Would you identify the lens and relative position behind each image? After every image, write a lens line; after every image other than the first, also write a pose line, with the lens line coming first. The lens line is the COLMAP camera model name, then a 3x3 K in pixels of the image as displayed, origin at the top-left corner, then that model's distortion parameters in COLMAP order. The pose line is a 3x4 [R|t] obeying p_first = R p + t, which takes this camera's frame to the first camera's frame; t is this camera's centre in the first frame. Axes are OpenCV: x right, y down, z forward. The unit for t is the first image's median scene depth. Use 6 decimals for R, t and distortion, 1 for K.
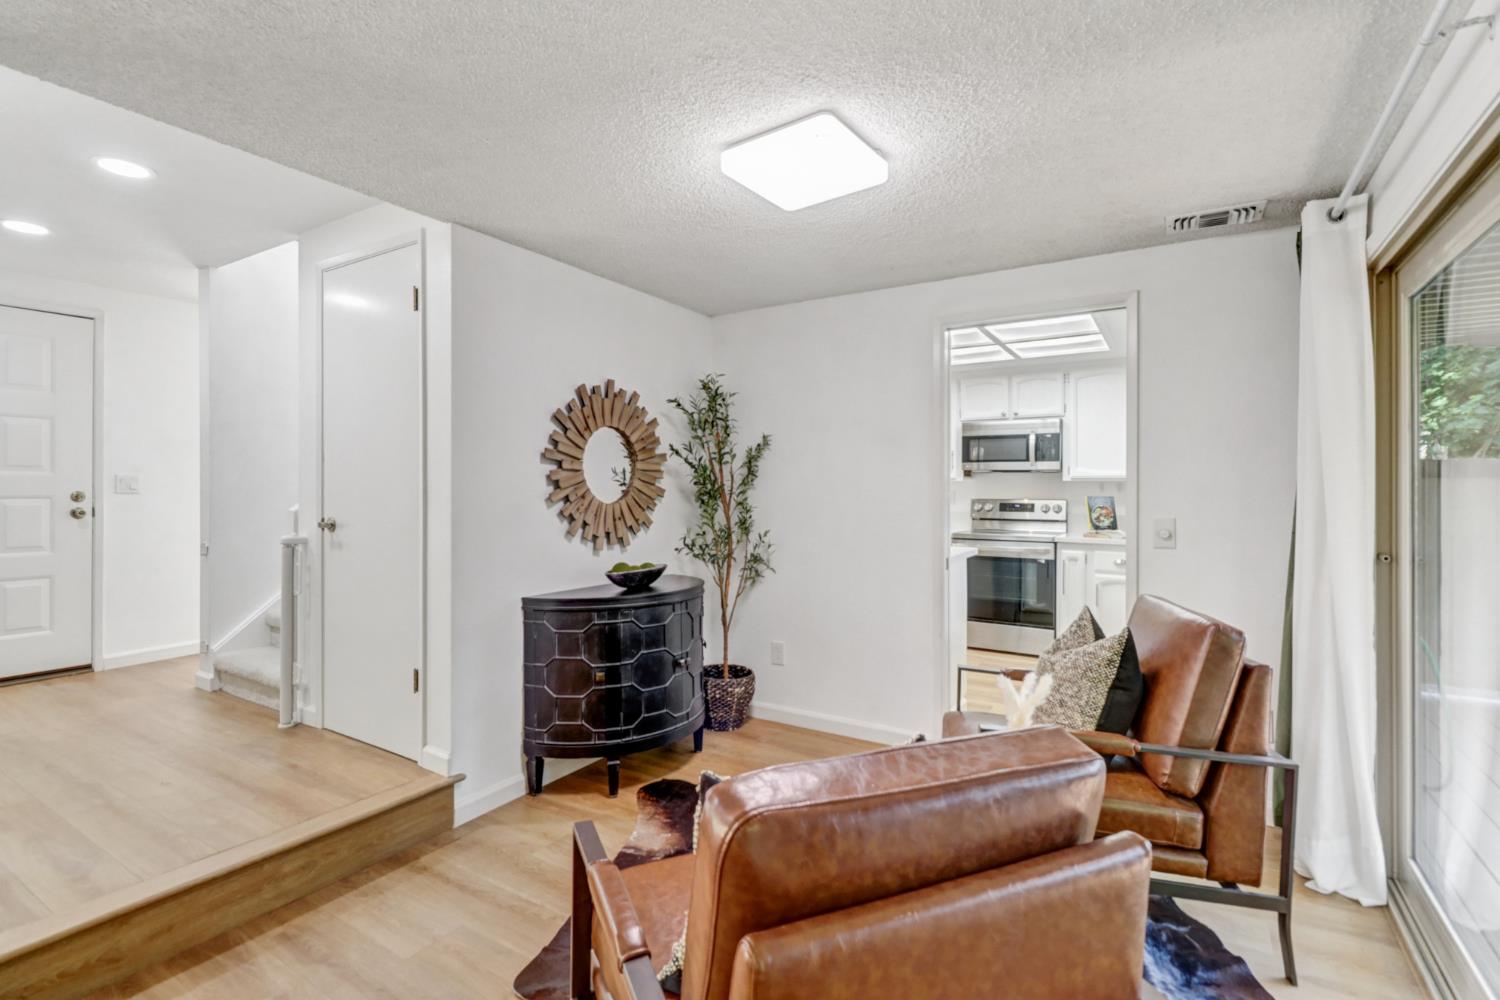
lens RADIAL K [[698.0, 0, 754.6], [0, 698.0, 484.5], [0, 0, 1]] dist [0.000020, 0.000017]
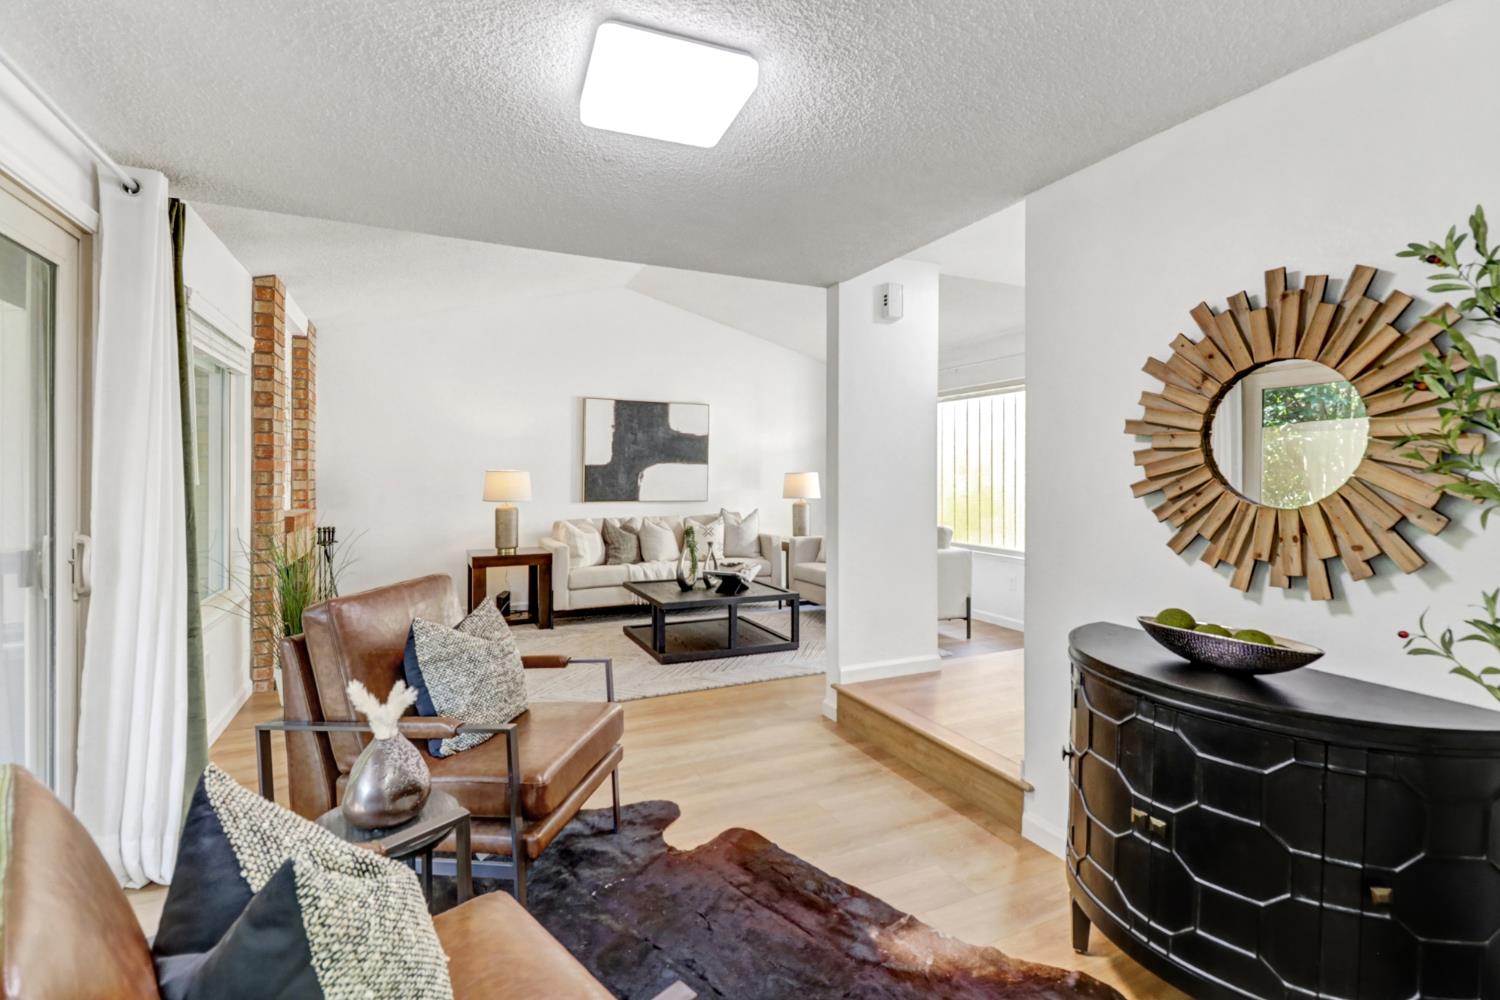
lens RADIAL K [[708.7, 0, 748.1], [0, 708.7, 467.4], [0, 0, 1]] dist [0.001632, -0.009906]
pose [[-0.548804, -0.003874, -0.835942, 0.580301], [0.001900, 0.999981, -0.005882, 0.002001], [0.835949, -0.004817, -0.548786, 1.236614]]
